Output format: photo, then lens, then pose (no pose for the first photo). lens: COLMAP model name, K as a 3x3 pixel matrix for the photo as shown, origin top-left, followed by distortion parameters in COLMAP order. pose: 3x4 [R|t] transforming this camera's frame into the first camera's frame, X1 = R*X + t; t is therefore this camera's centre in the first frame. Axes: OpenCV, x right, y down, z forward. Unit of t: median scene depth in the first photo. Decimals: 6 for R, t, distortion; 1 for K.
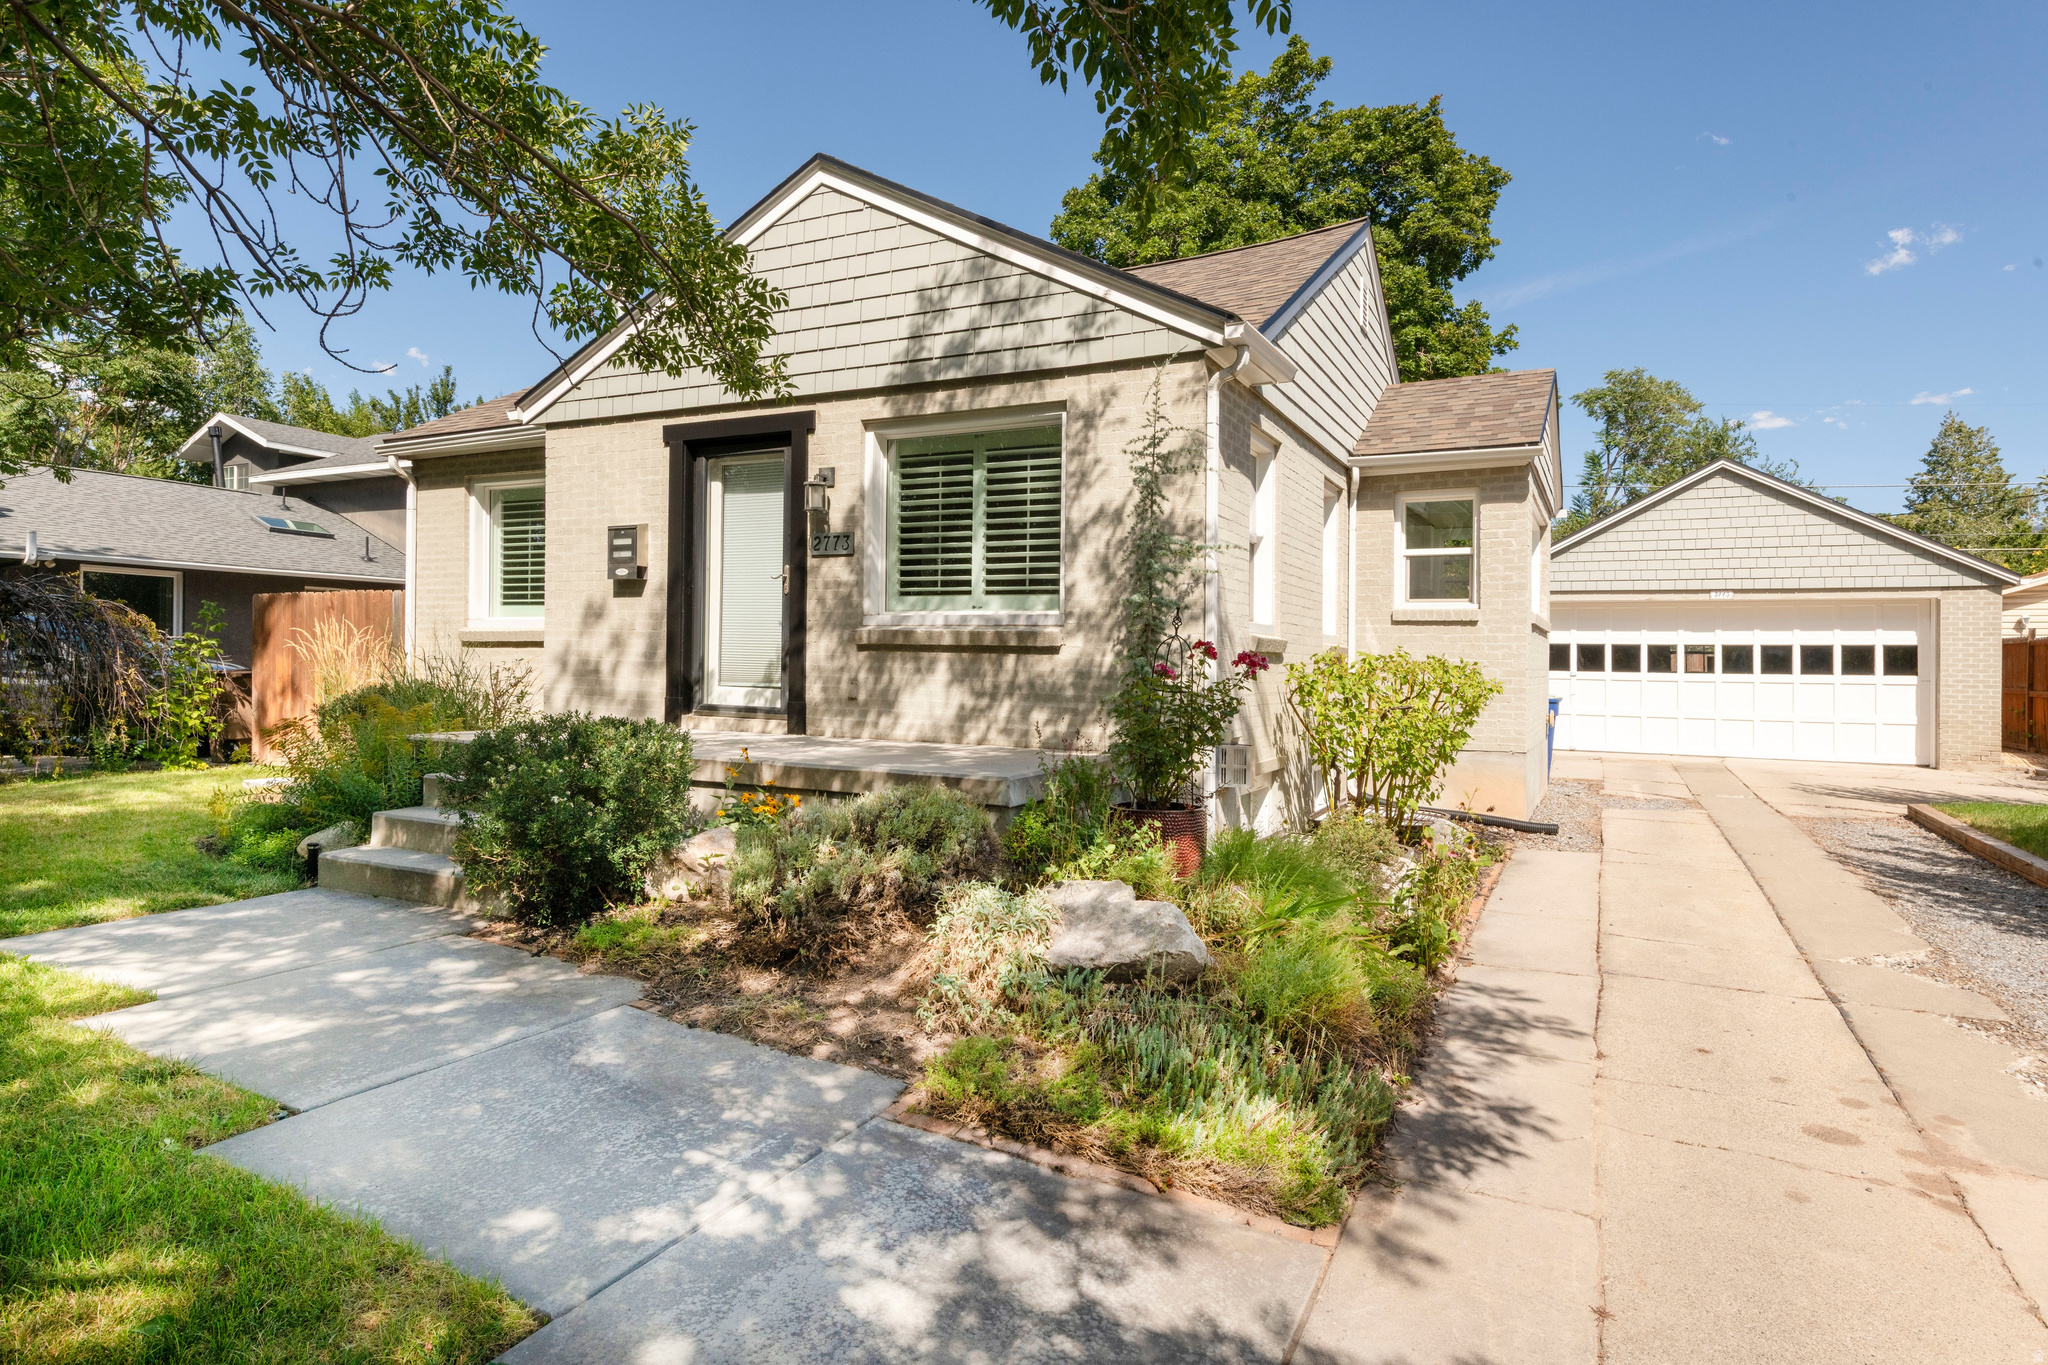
lens RADIAL K [[1164.2, 0, 1024.0], [0, 1164.2, 682.5], [0, 0, 1]] dist [0.002497, 0.000979]
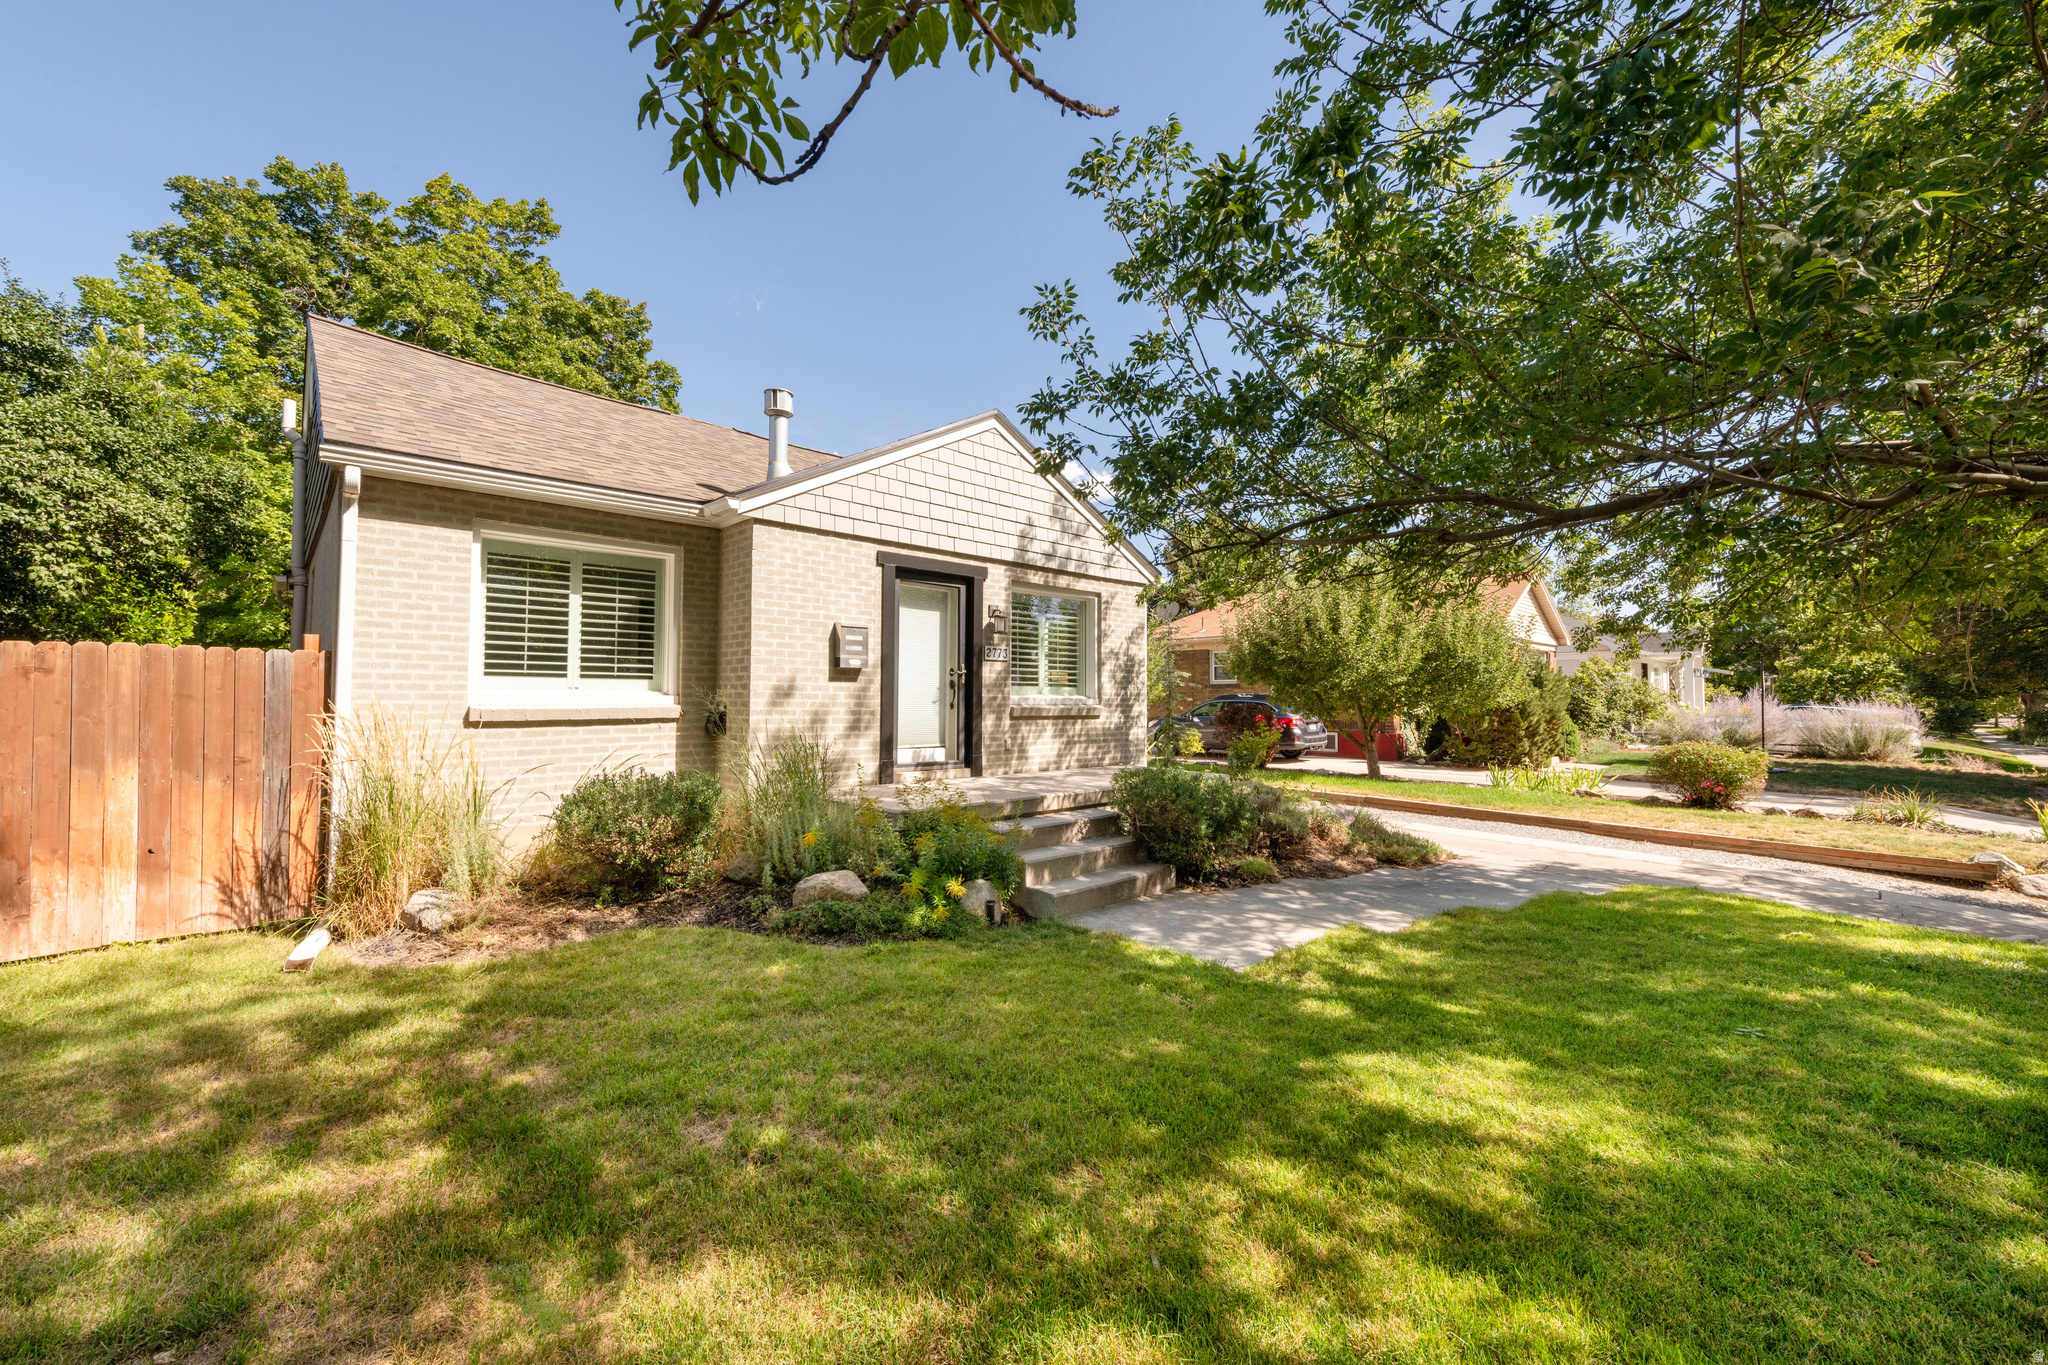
lens RADIAL K [[796.9, 0, 1025.1], [0, 796.9, 674.2], [0, 0, 1]] dist [0.011674, -0.000035]
pose [[0.327634, 0.012794, 0.944718, -1.082851], [0.012852, 0.999755, -0.017997, -0.065498], [-0.944717, 0.018038, 0.327389, 0.558578]]
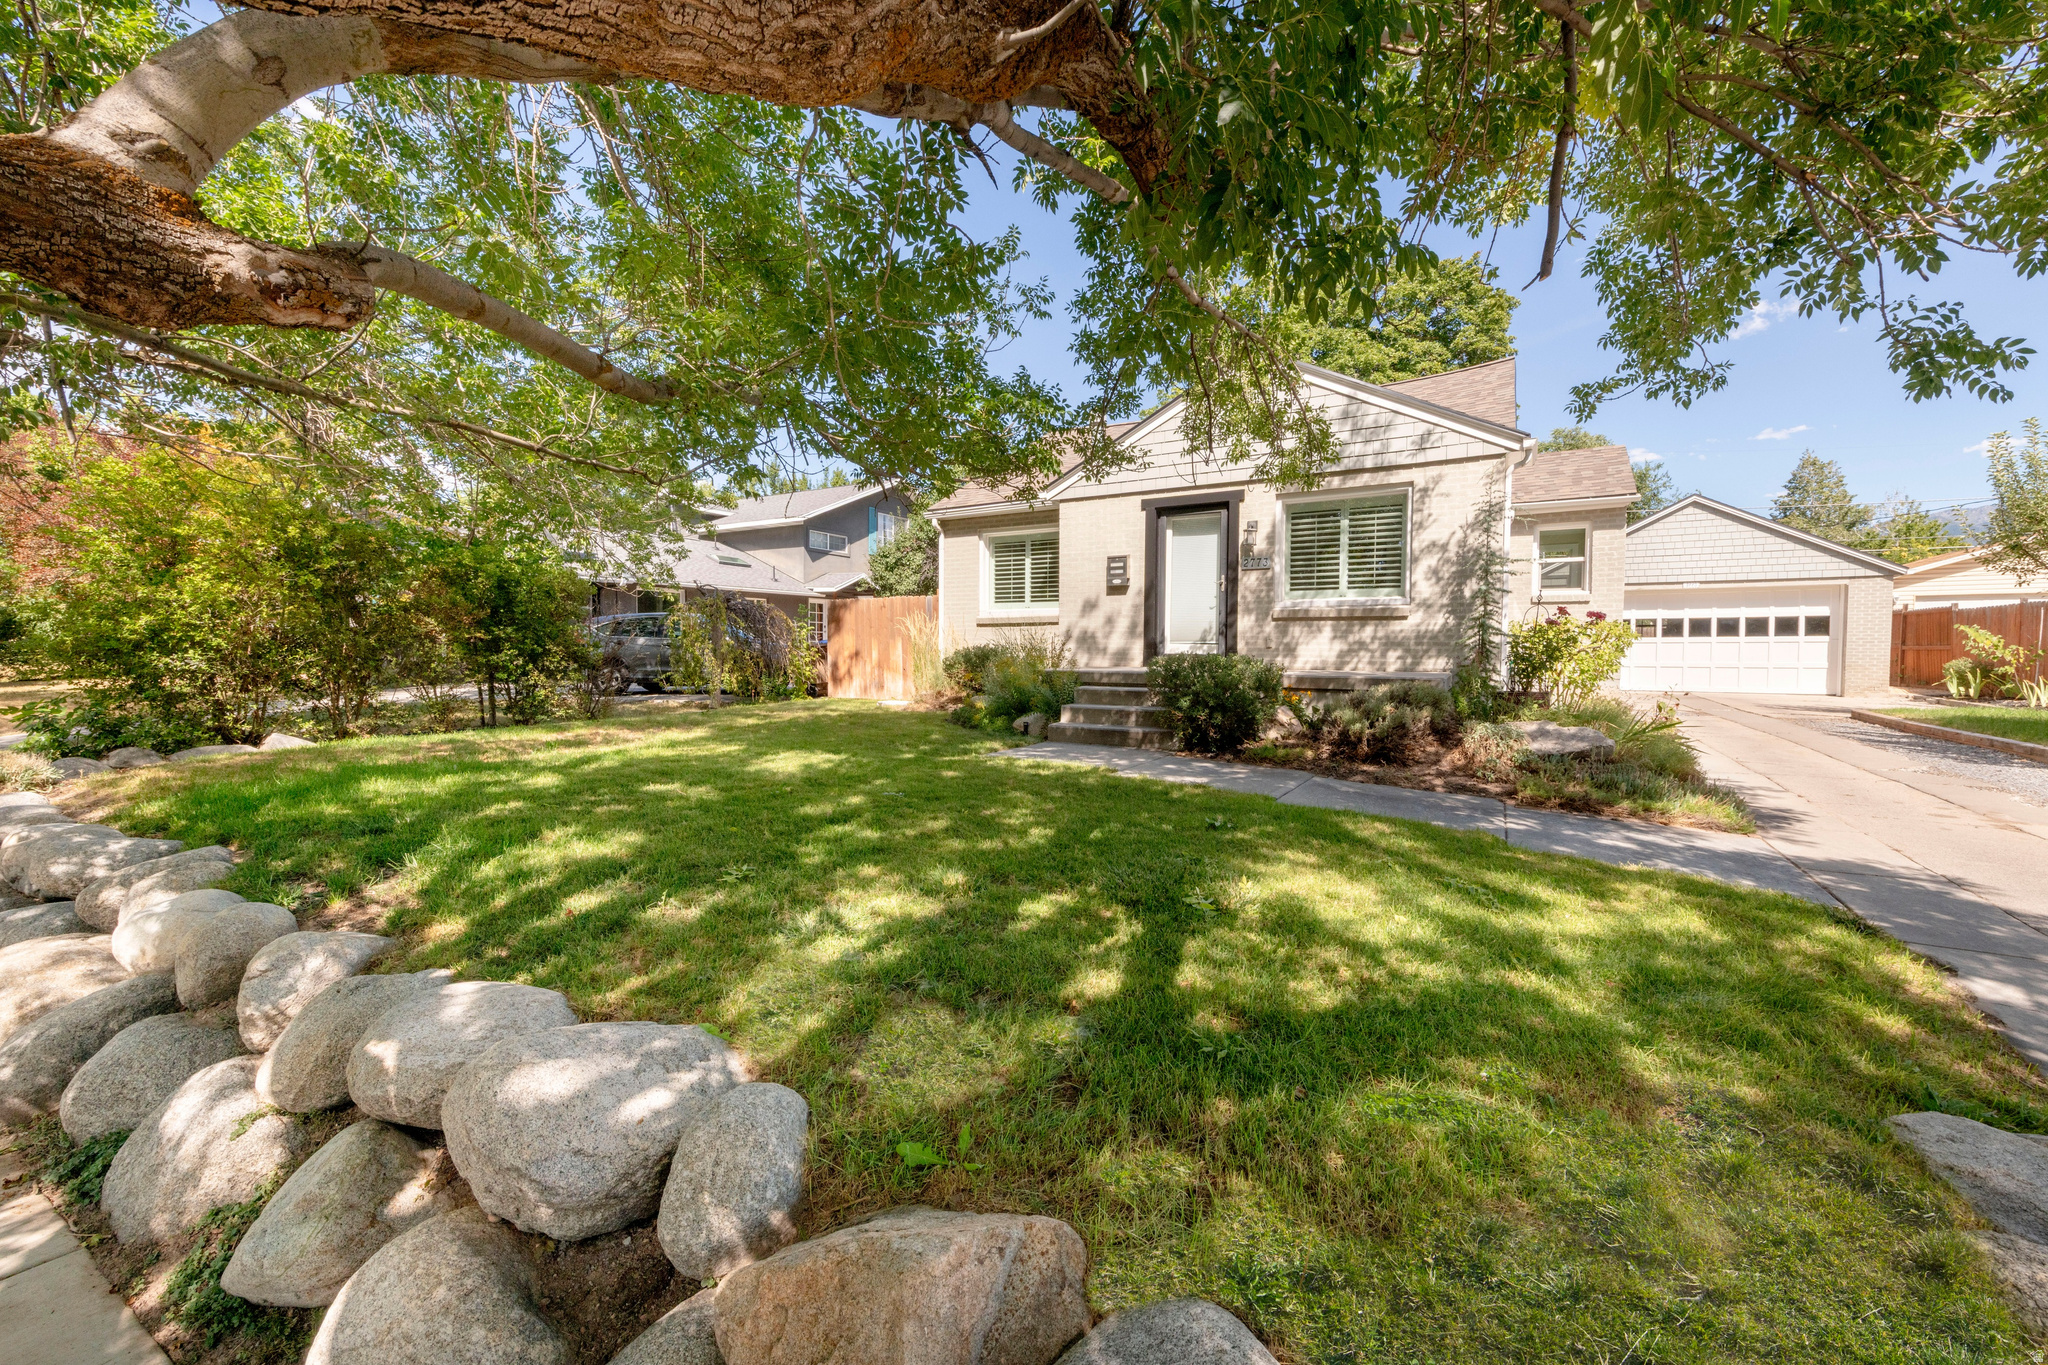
lens RADIAL K [[823.9, 0, 1027.1], [0, 823.9, 698.1], [0, 0, 1]] dist [0.001436, 0.000106]
pose [[0.997442, -0.010698, -0.070672, -0.397984], [0.013753, 0.998986, 0.042873, 0.029228], [0.070142, -0.043735, 0.996578, -0.294147]]
